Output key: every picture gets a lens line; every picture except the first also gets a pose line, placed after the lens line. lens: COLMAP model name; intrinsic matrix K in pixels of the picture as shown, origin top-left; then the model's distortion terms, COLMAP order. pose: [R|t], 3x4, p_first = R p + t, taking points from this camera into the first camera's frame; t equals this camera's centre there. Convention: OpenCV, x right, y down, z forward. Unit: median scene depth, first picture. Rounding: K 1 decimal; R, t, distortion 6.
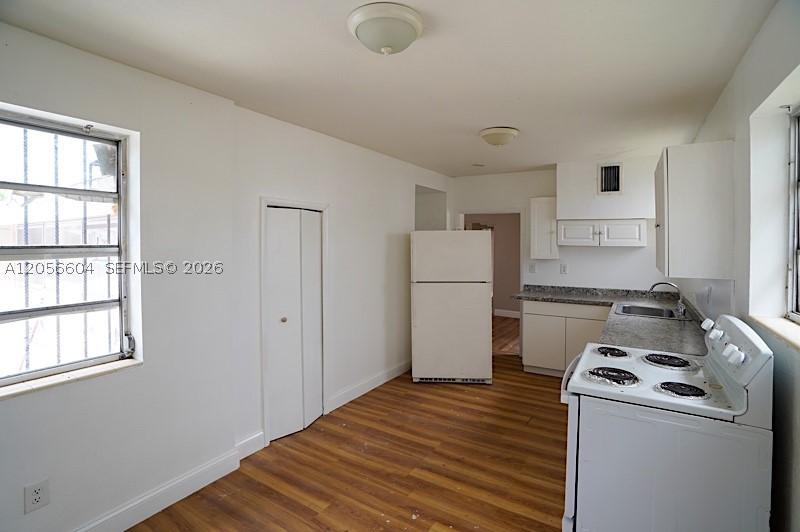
lens RADIAL K [[389.8, 0, 398.7], [0, 389.8, 248.3], [0, 0, 1]] dist [-0.043558, 0.001639]
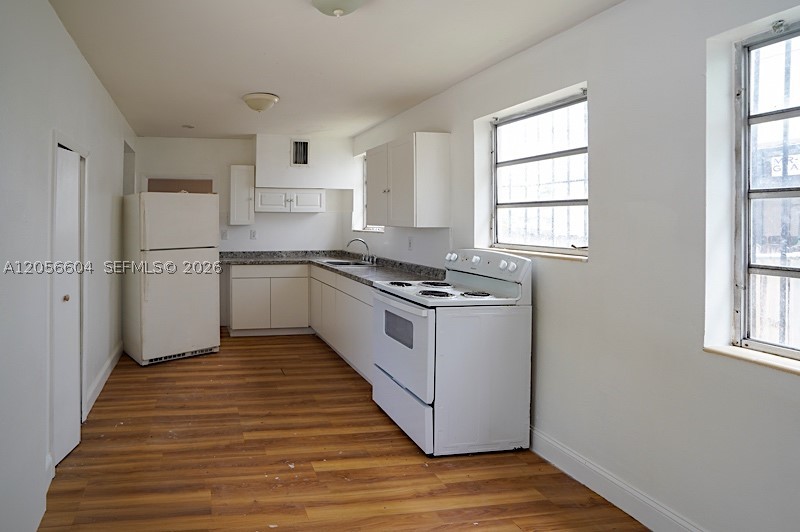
lens RADIAL K [[441.3, 0, 255.0], [0, 441.3, 220.3], [0, 0, 1]] dist [-0.003058, 0.000101]
pose [[0.773574, -0.000790, 0.633706, -0.463145], [0.010494, 0.999878, -0.011563, 0.039870], [-0.633619, 0.015595, 0.773488, 0.089621]]
